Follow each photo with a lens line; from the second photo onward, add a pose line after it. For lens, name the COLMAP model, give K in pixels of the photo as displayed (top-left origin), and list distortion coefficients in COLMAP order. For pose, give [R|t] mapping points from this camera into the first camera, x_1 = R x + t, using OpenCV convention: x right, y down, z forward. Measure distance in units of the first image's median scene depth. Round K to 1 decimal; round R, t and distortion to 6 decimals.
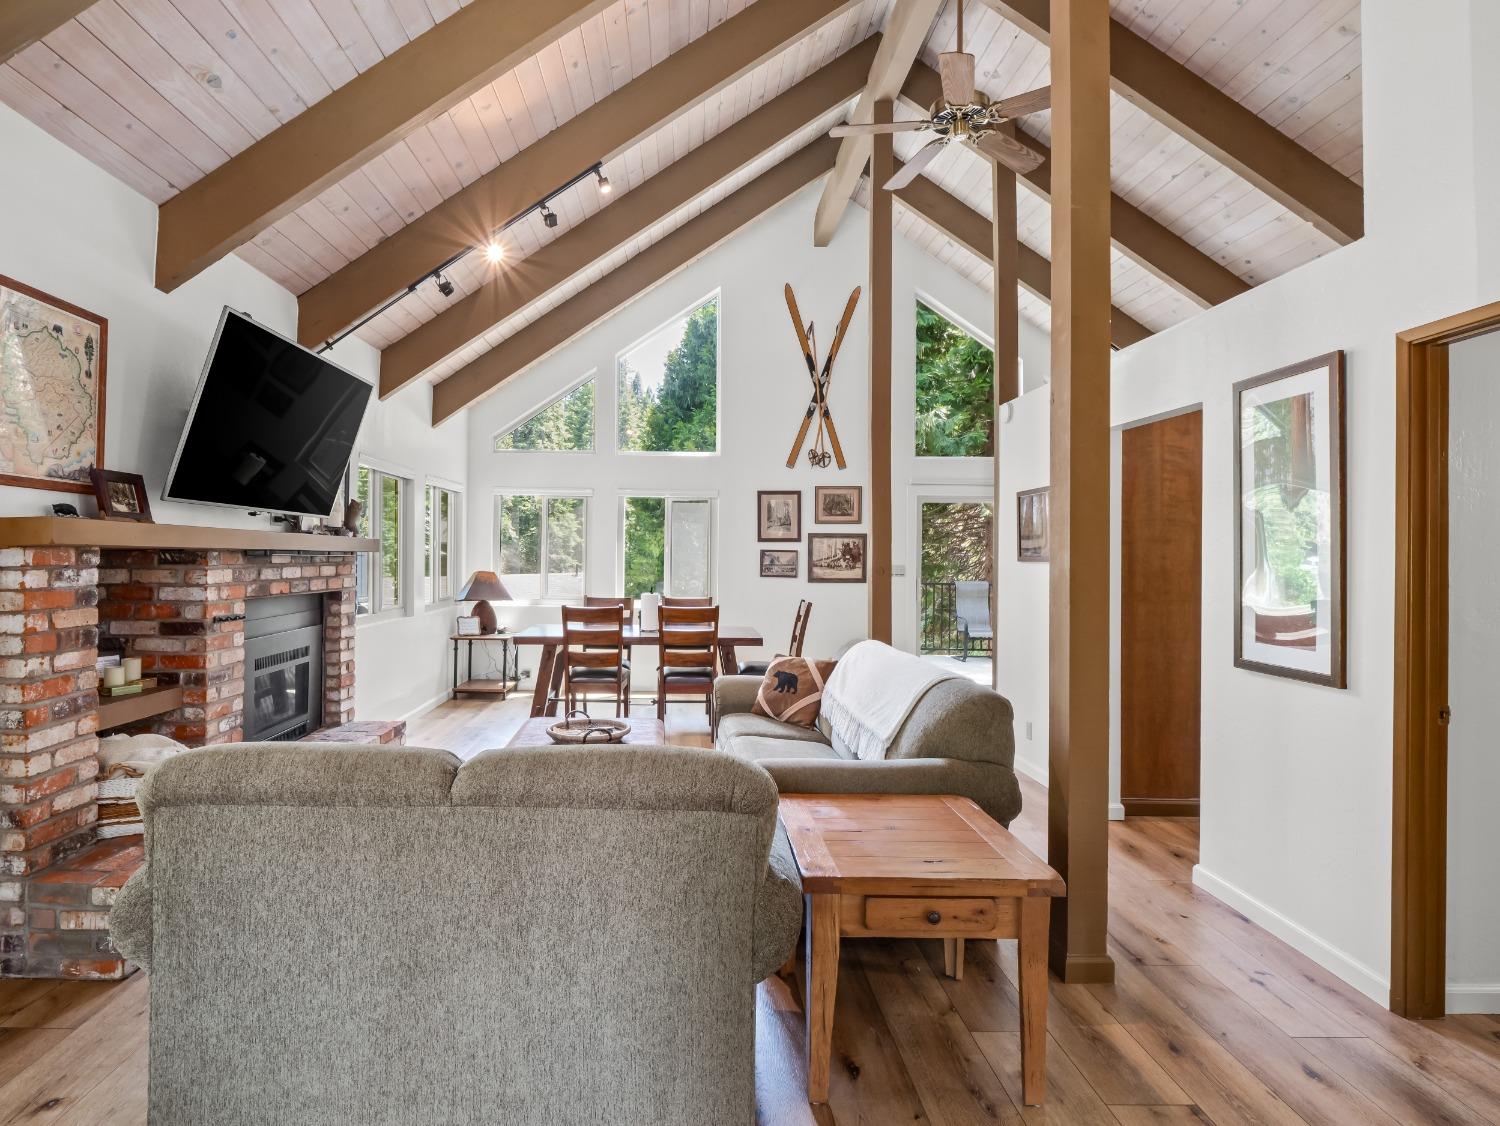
lens RADIAL K [[796.0, 0, 676.4], [0, 796.0, 552.5], [0, 0, 1]] dist [-0.019900, -0.000400]
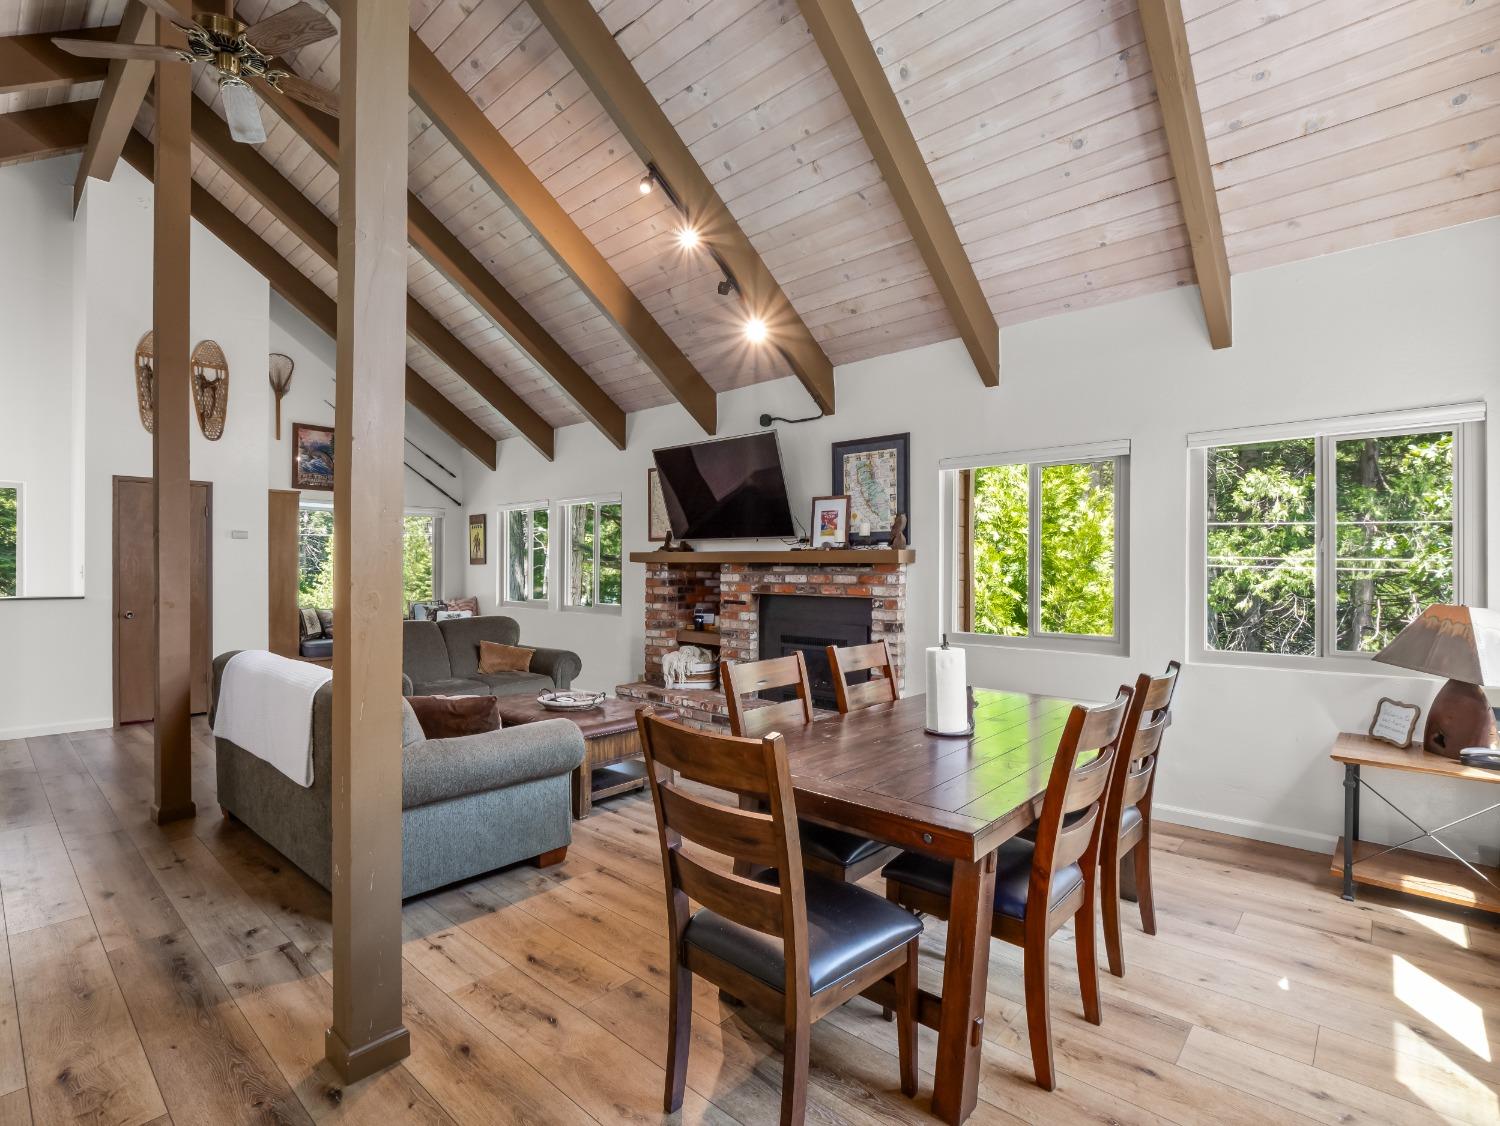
lens RADIAL K [[720.6, 0, 746.9], [0, 720.6, 566.7], [0, 0, 1]] dist [-0.017316, -0.000626]
pose [[-0.662874, -0.009021, -0.748677, 0.684060], [-0.004306, 0.999957, -0.008237, 0.020045], [0.748719, -0.002237, -0.662884, 2.342591]]
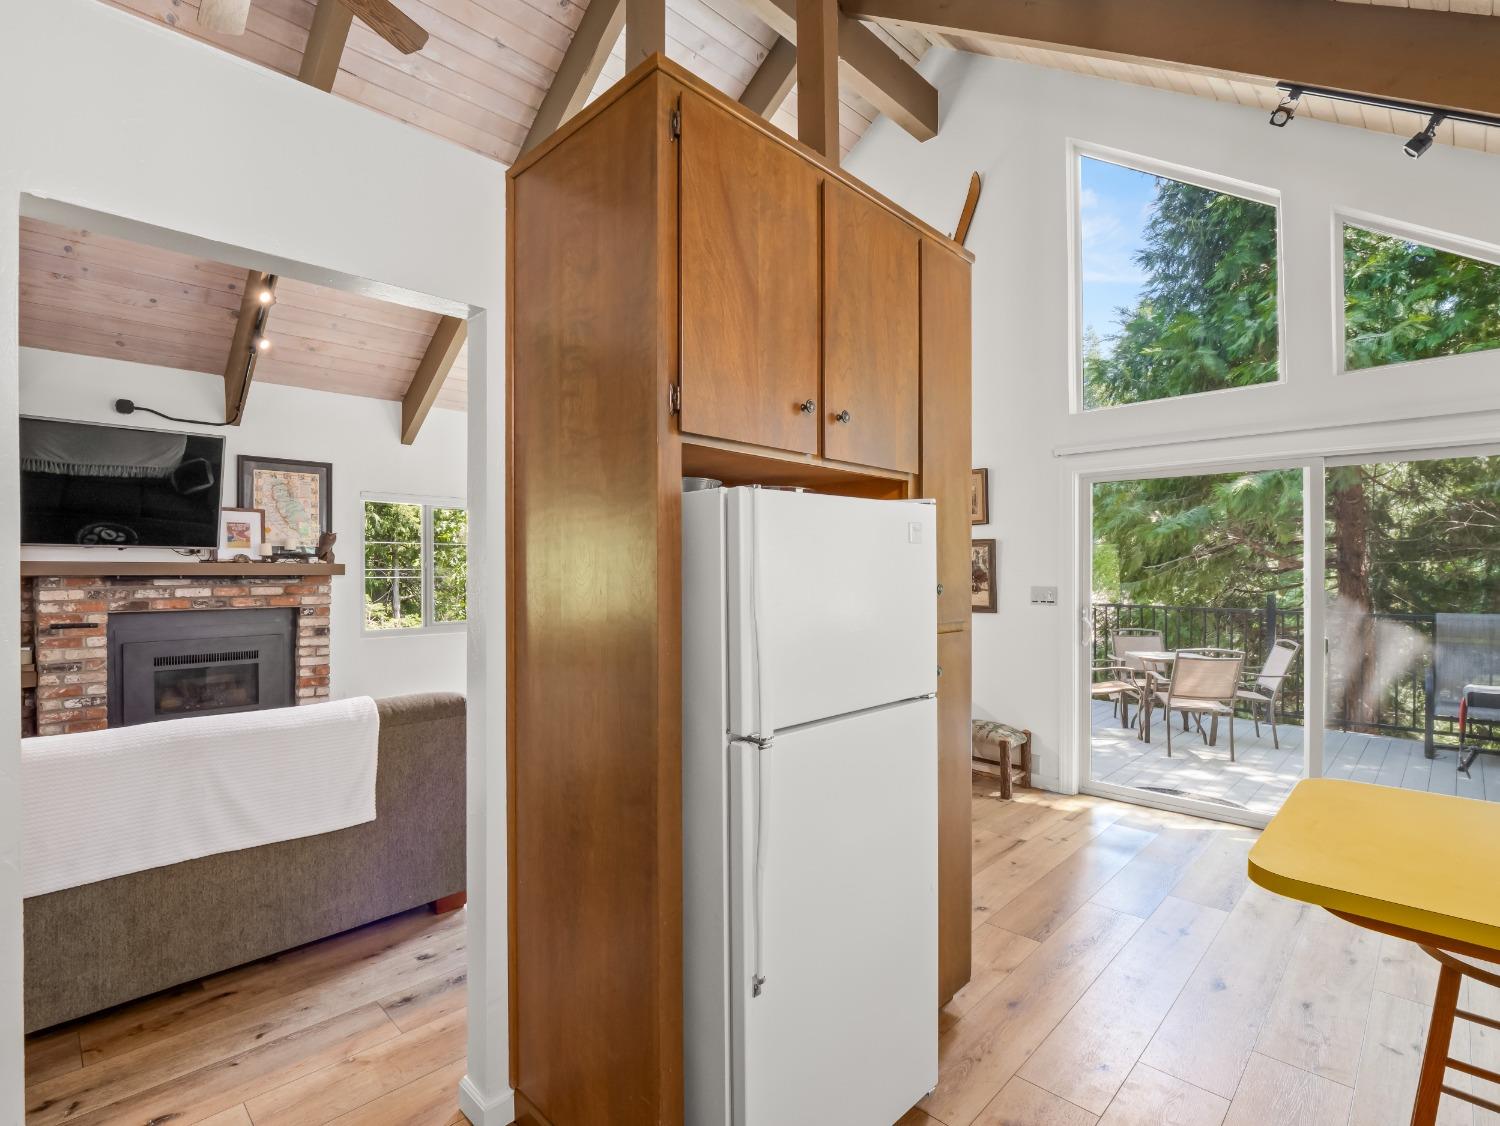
lens RADIAL K [[722.1, 0, 743.0], [0, 722.1, 571.0], [0, 0, 1]] dist [-0.016463, 0.000438]
pose [[0.714116, -0.010980, -0.699941, 1.275756], [0.011938, 0.999923, -0.003507, 0.006774], [0.699925, -0.005851, 0.714192, 1.049933]]
